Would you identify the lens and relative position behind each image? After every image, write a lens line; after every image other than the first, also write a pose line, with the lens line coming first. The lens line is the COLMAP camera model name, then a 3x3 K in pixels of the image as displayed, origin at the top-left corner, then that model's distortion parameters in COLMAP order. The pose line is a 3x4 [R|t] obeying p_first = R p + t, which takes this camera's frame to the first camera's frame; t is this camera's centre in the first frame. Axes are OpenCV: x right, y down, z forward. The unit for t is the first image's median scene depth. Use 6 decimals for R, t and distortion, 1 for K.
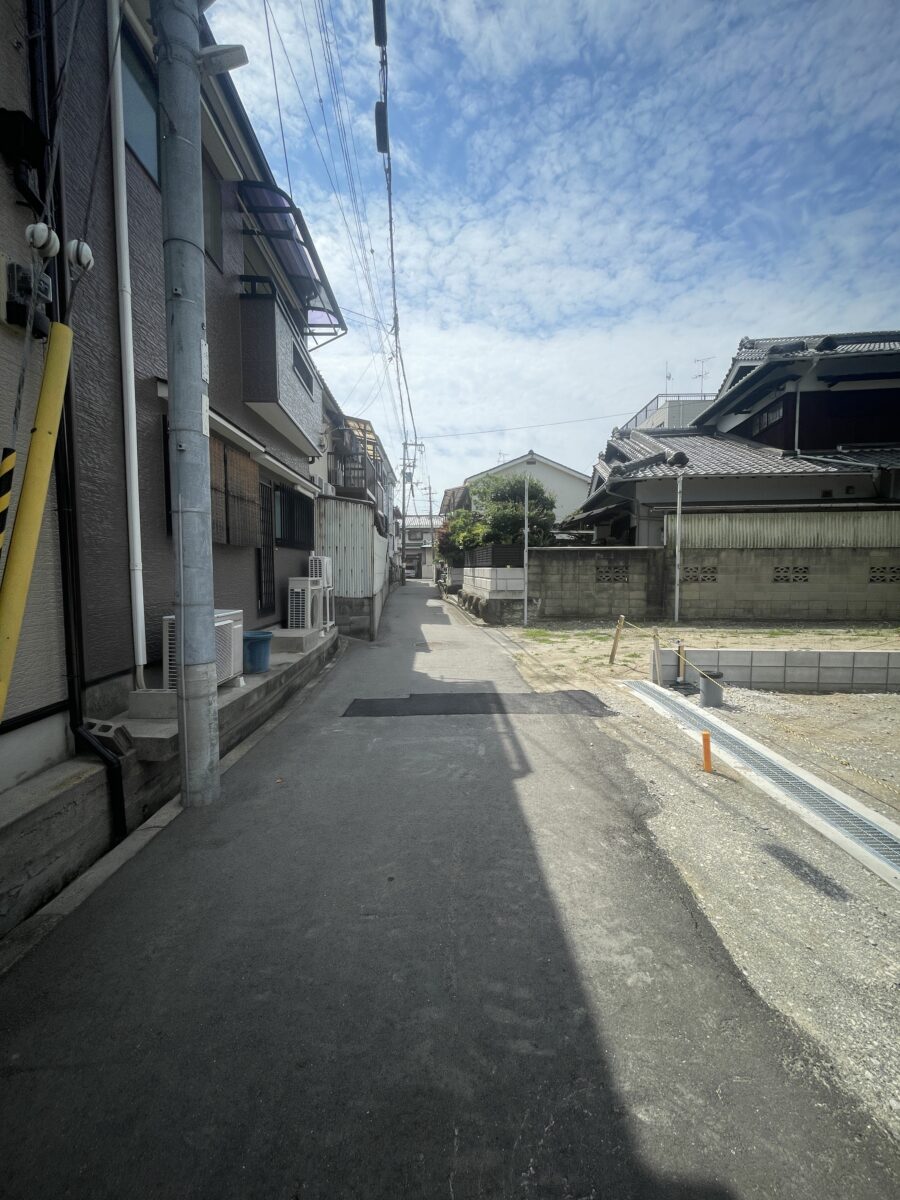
lens RADIAL K [[485.6, 0, 450.0], [0, 485.6, 600.0], [0, 0, 1]] dist [-0.000749, -0.000322]
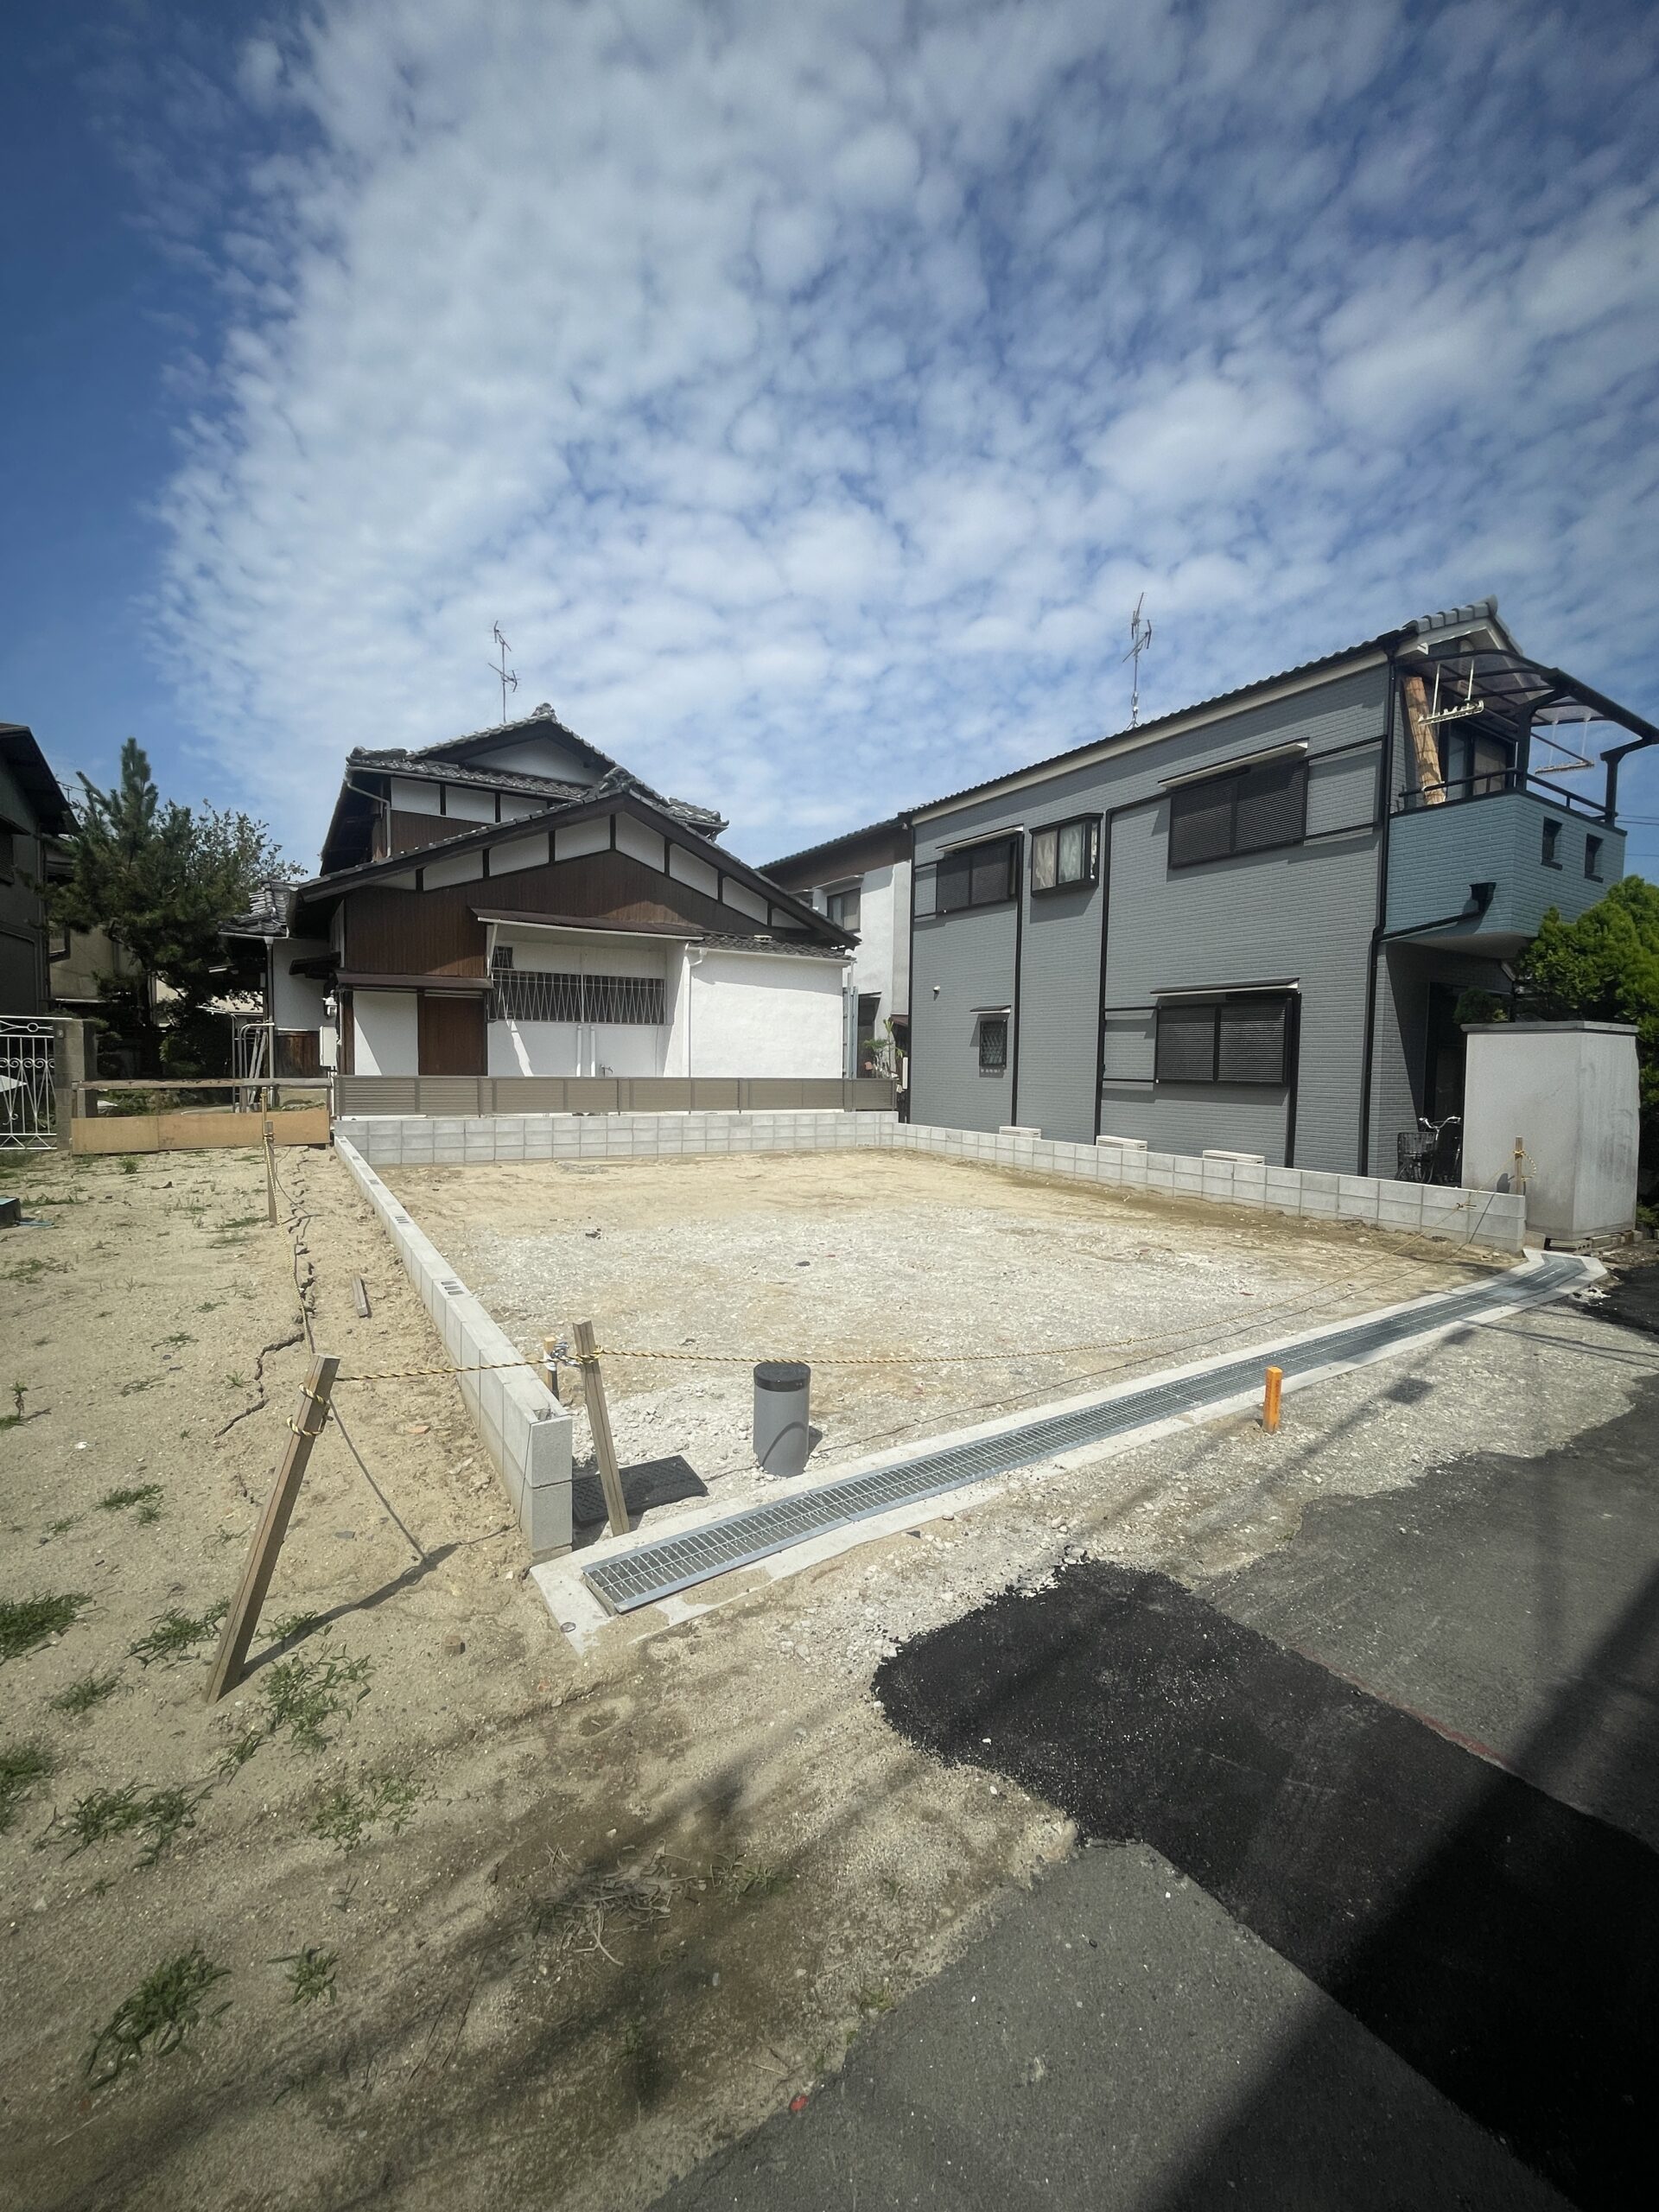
lens RADIAL K [[895.1, 0, 829.5], [0, 895.1, 1106.0], [0, 0, 1]] dist [-0.000749, -0.000322]
pose [[-0.576581, -0.051144, 0.815438, -0.008089], [0.037206, 0.995360, 0.088736, -0.044251], [-0.816193, 0.081503, -0.572002, 0.563002]]
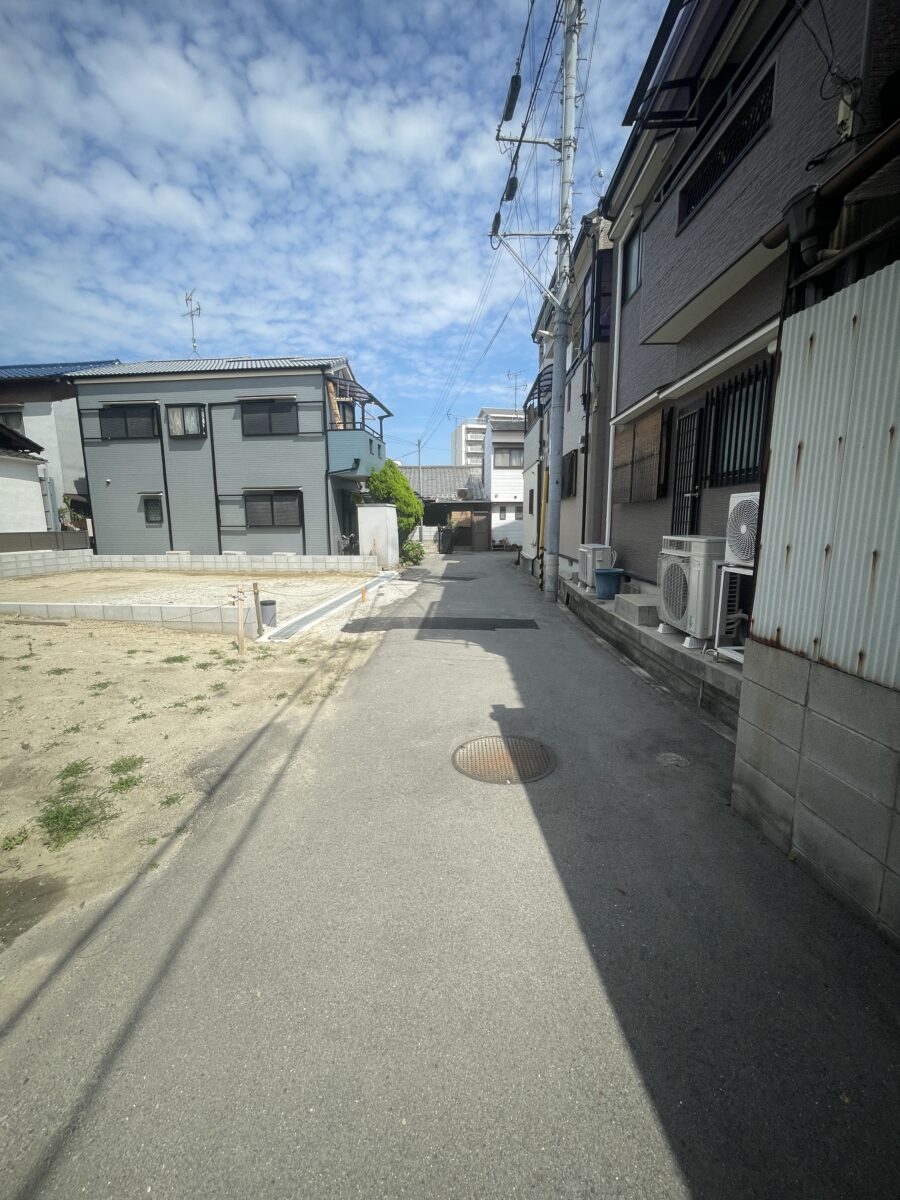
lens RADIAL K [[485.6, 0, 450.0], [0, 485.6, 600.0], [0, 0, 1]] dist [-0.000749, -0.000322]
pose [[-0.998347, -0.003119, 0.057386, -0.021024], [0.010053, 0.973653, 0.227812, -0.067422], [-0.056584, 0.228013, -0.972013, 0.957066]]
